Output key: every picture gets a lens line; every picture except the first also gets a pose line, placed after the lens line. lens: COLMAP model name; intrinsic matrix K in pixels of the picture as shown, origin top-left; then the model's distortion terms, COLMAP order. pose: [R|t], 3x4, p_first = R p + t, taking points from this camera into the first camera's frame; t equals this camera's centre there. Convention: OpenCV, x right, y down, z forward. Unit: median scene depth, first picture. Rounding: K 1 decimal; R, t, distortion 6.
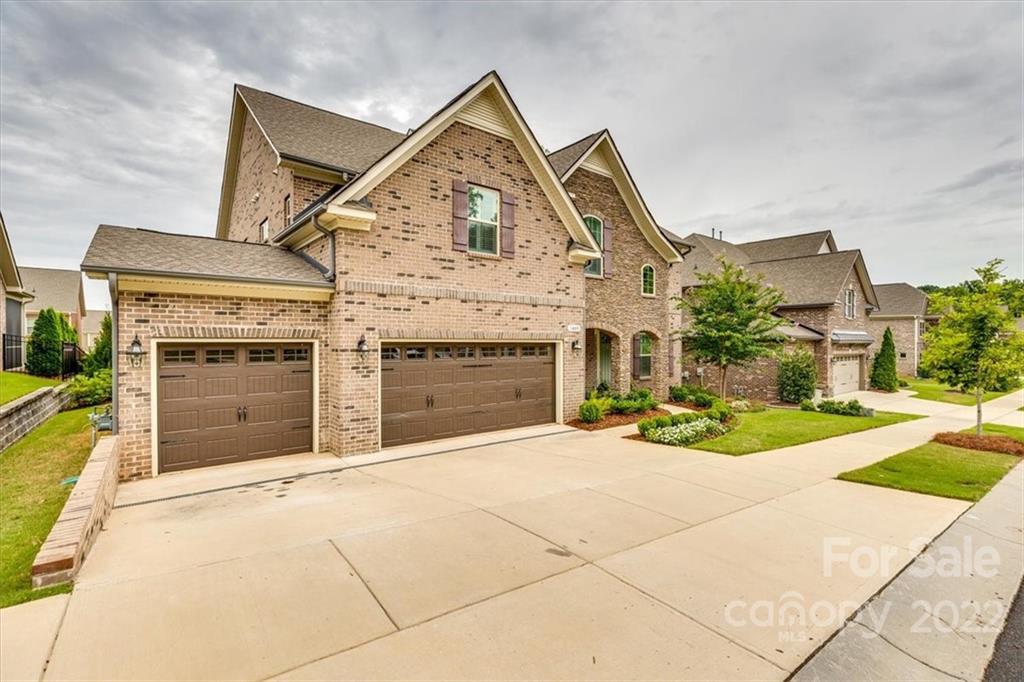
lens RADIAL K [[466.1, 0, 515.2], [0, 466.1, 340.6], [0, 0, 1]] dist [0.001841, -0.000027]
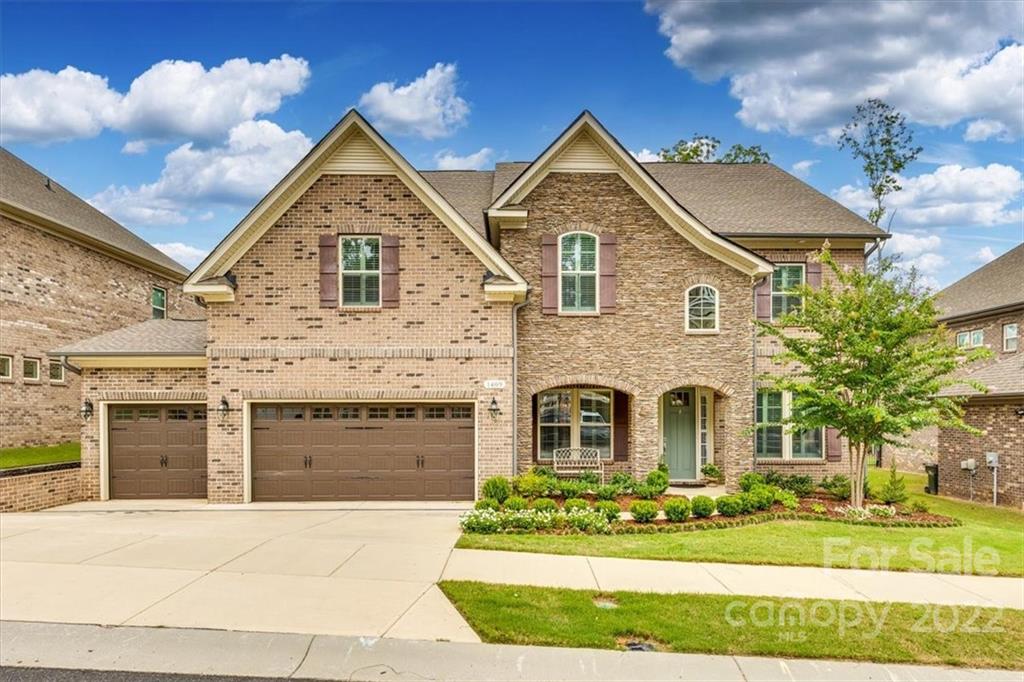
lens RADIAL K [[604.5, 0, 497.0], [0, 604.5, 413.0], [0, 0, 1]] dist [-0.002569, 0.000270]
pose [[0.783425, -0.004837, -0.621468, 0.963197], [0.004540, 0.999988, -0.002061, 0.030853], [0.621470, -0.001207, 0.783437, 0.245714]]
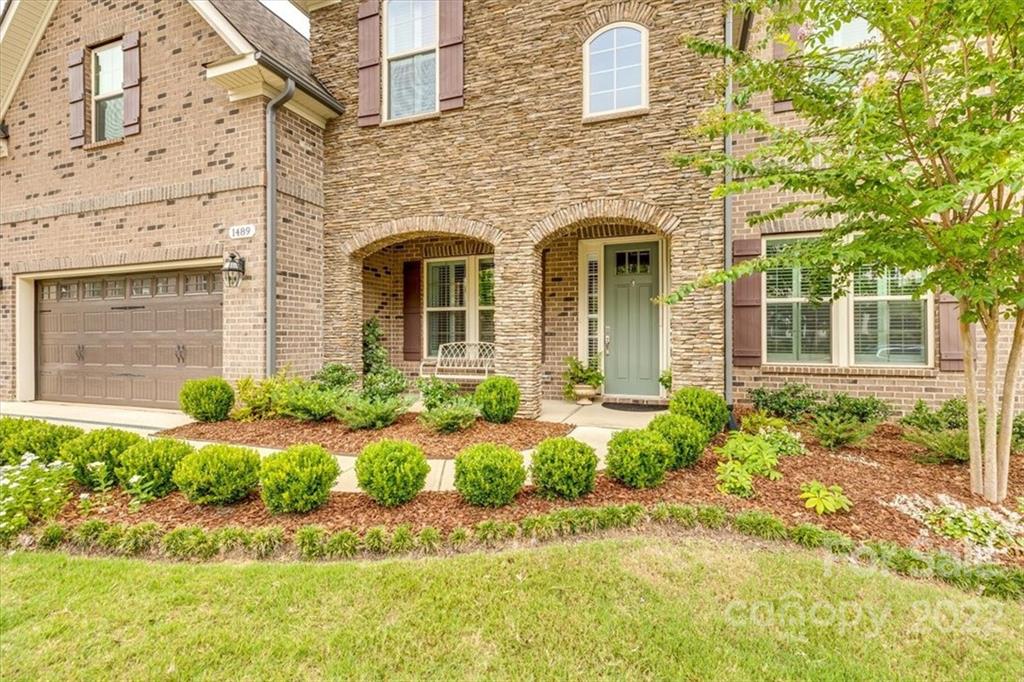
lens RADIAL K [[466.1, 0, 495.0], [0, 466.1, 334.0], [0, 0, 1]] dist [0.001841, -0.000027]
pose [[0.523331, -0.008100, -0.852091, 0.870519], [0.005600, 0.999966, -0.006066, 0.110603], [0.852111, -0.001597, 0.523359, 1.214775]]
